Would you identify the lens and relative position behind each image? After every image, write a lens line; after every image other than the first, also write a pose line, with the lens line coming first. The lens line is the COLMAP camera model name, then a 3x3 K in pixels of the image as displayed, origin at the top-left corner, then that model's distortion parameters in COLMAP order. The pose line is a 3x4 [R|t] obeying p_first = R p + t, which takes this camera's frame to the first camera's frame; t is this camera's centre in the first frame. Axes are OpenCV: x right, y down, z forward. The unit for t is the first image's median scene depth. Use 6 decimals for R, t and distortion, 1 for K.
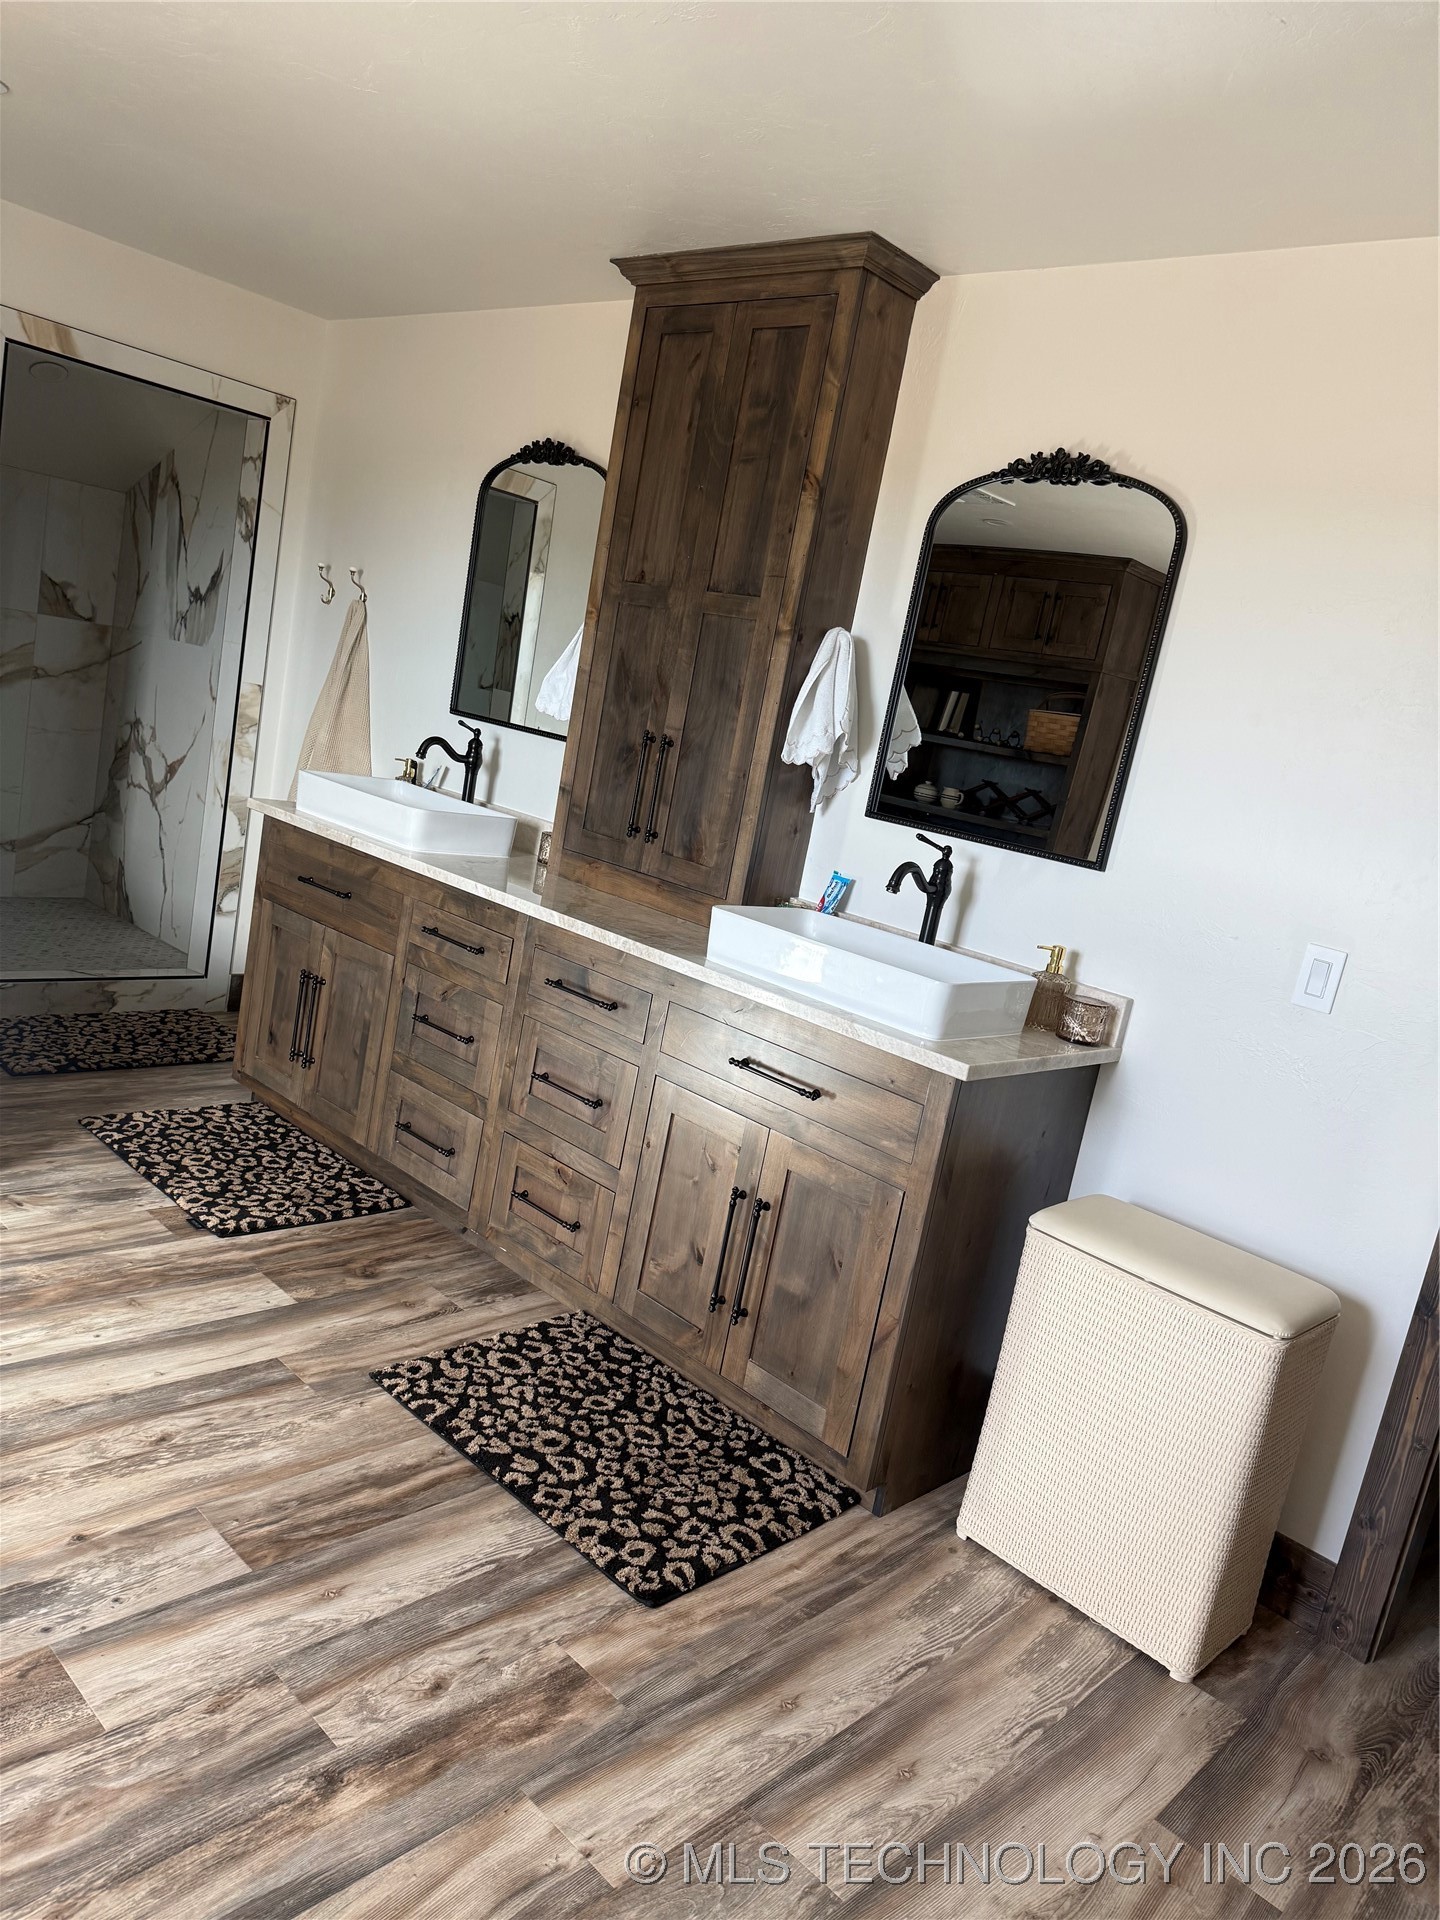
lens RADIAL K [[1330.0, 0, 720.0], [0, 1330.0, 960.0], [0, 0, 1]] dist [0.063095, -0.121540]
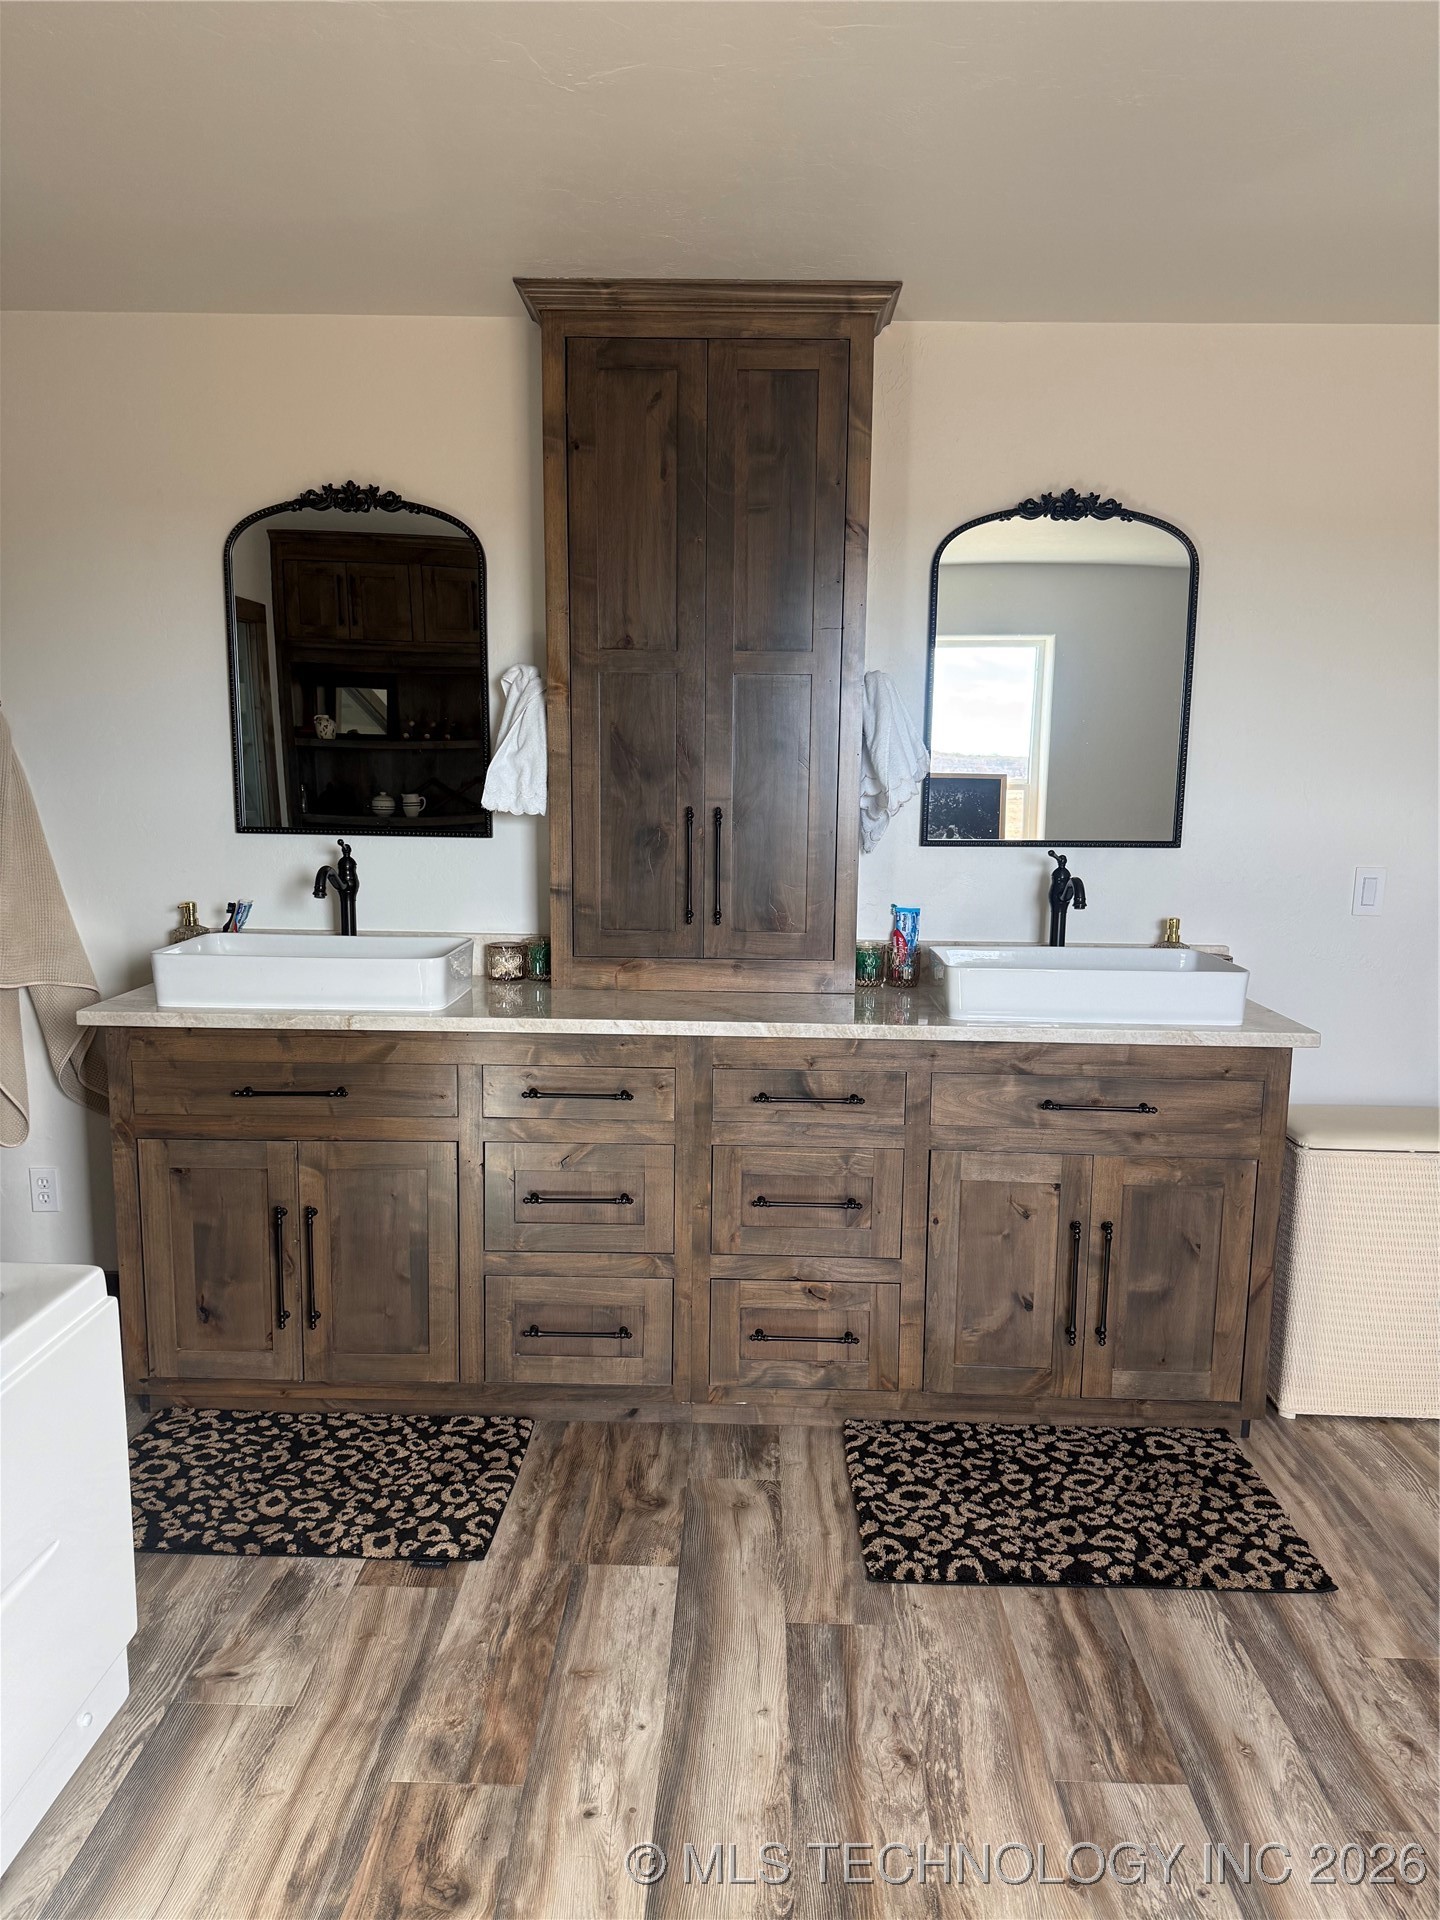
lens RADIAL K [[1346.2, 0, 720.0], [0, 1346.2, 960.0], [0, 0, 1]] dist [-0.001503, -0.004542]
pose [[0.738047, -0.267404, 0.619501, -0.718557], [0.246423, 0.961522, 0.121456, -0.201321], [-0.628142, 0.063019, 0.775543, 0.319595]]
